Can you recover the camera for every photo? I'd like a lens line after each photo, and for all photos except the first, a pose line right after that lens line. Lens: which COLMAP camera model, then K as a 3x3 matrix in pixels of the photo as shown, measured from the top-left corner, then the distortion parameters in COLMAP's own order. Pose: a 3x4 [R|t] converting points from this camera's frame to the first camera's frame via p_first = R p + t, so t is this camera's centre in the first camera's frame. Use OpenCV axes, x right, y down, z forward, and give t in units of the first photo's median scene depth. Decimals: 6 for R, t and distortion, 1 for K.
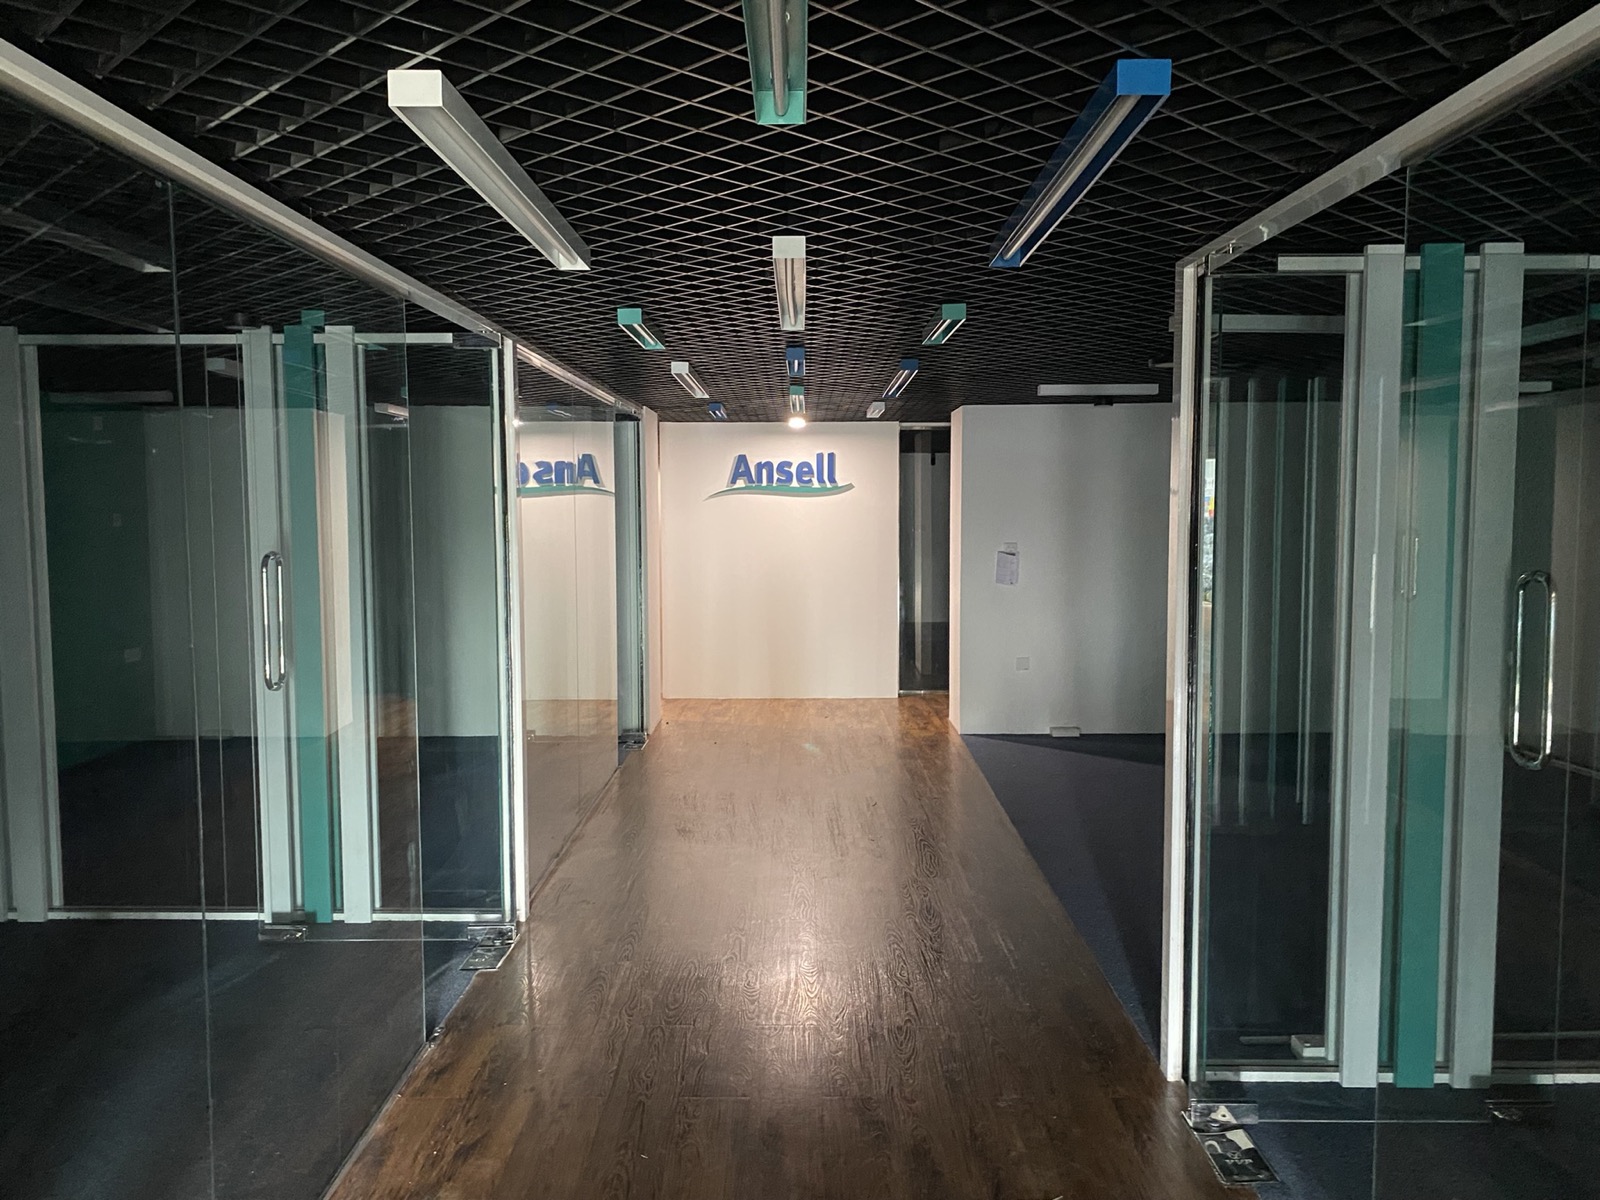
lens RADIAL K [[1233.5, 0, 787.2], [0, 1233.5, 591.1], [0, 0, 1]] dist [0.058700, -0.067221]
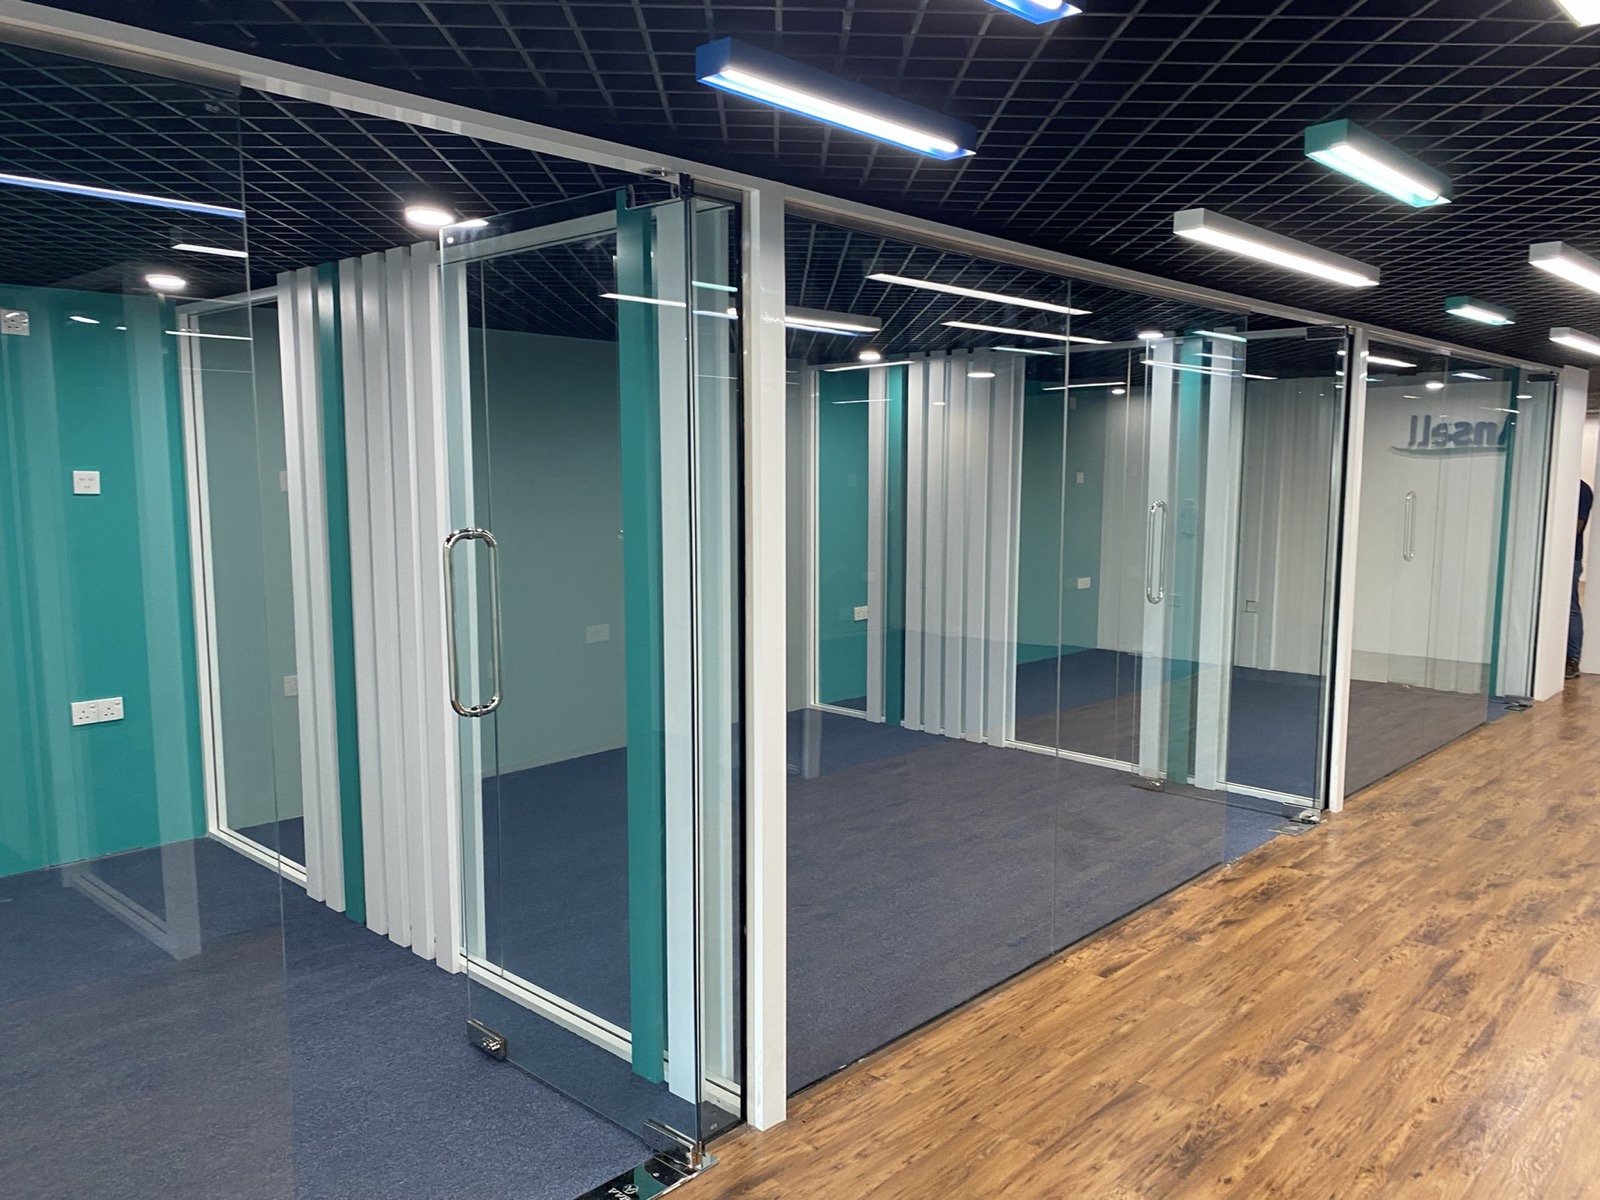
lens RADIAL K [[1233.5, 0, 802.5], [0, 1233.5, 608.6], [0, 0, 1]] dist [0.058700, -0.067221]
pose [[0.739354, 0.085660, -0.667846, 0.118106], [-0.053926, 0.996222, 0.068077, 0.008070], [0.671154, -0.014319, 0.741179, -0.147261]]
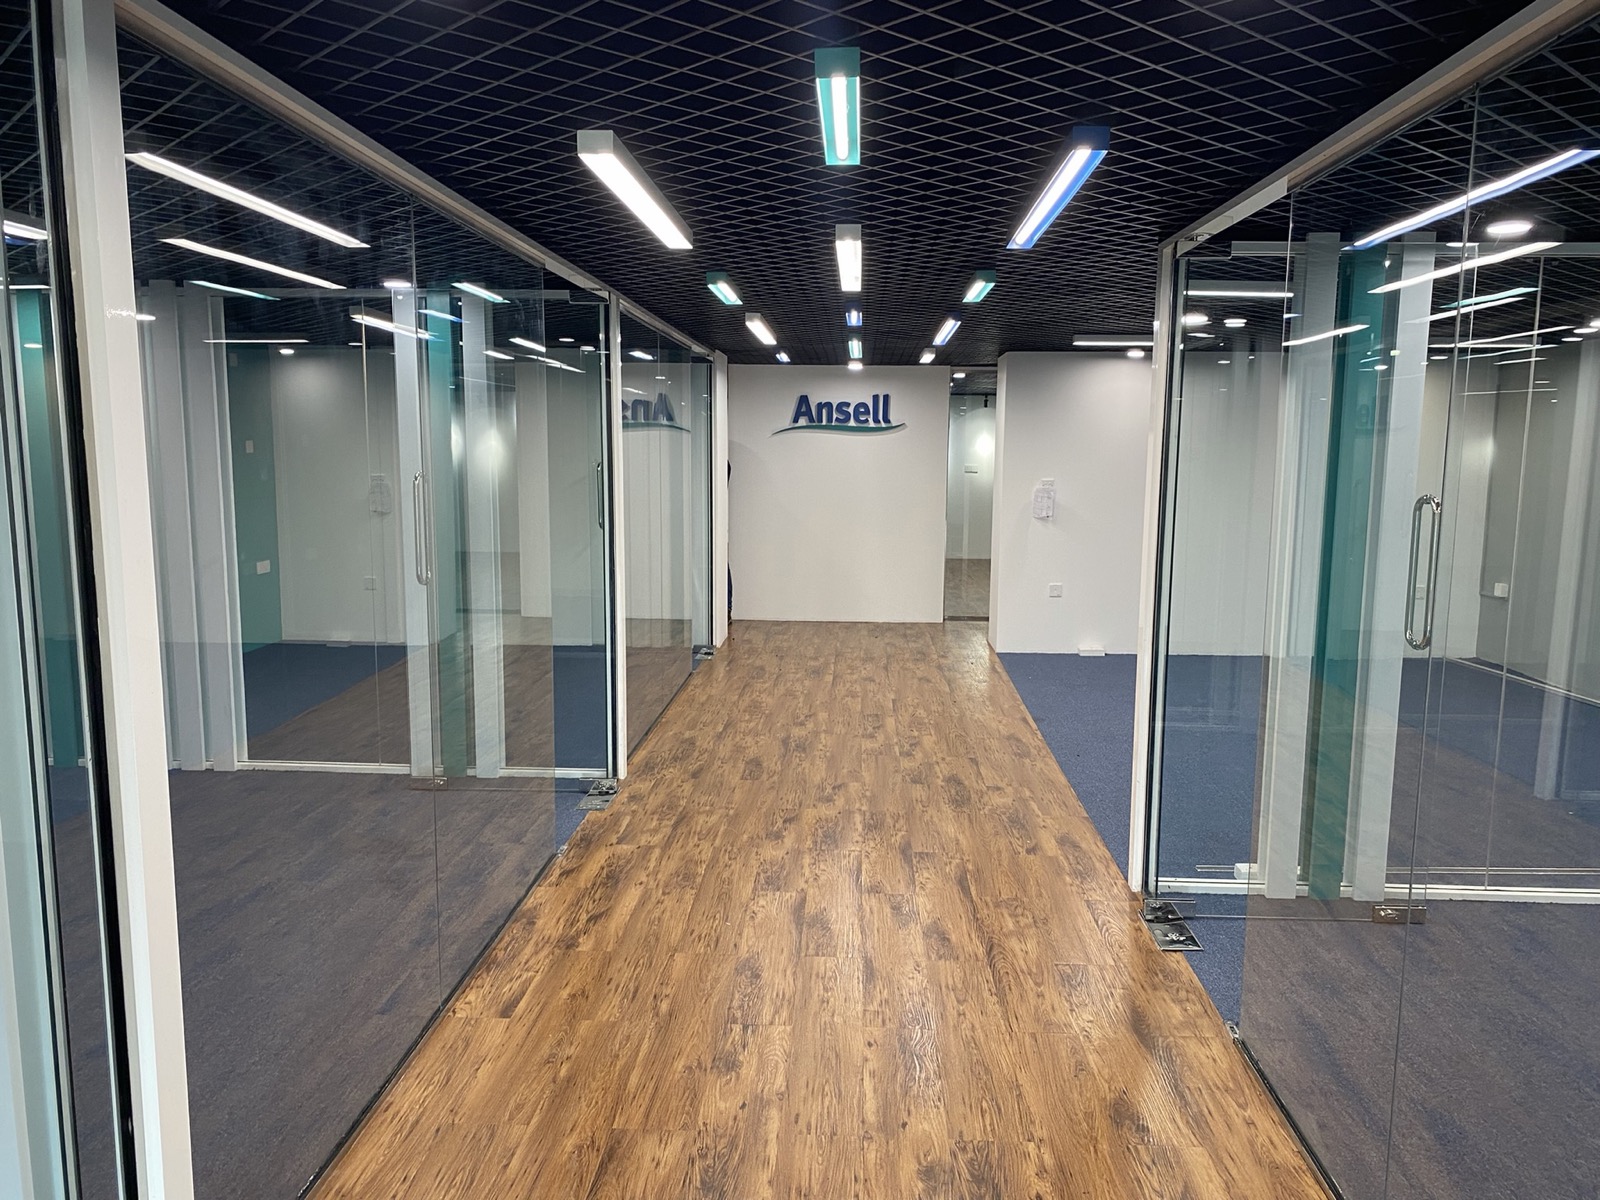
lens RADIAL K [[1233.5, 0, 815.5], [0, 1233.5, 601.6], [0, 0, 1]] dist [0.058700, -0.067221]
pose [[0.999598, 0.017883, -0.021984, 0.000811], [-0.016631, 0.998301, 0.055835, 0.012663], [0.022945, -0.055447, 0.998198, -0.119217]]
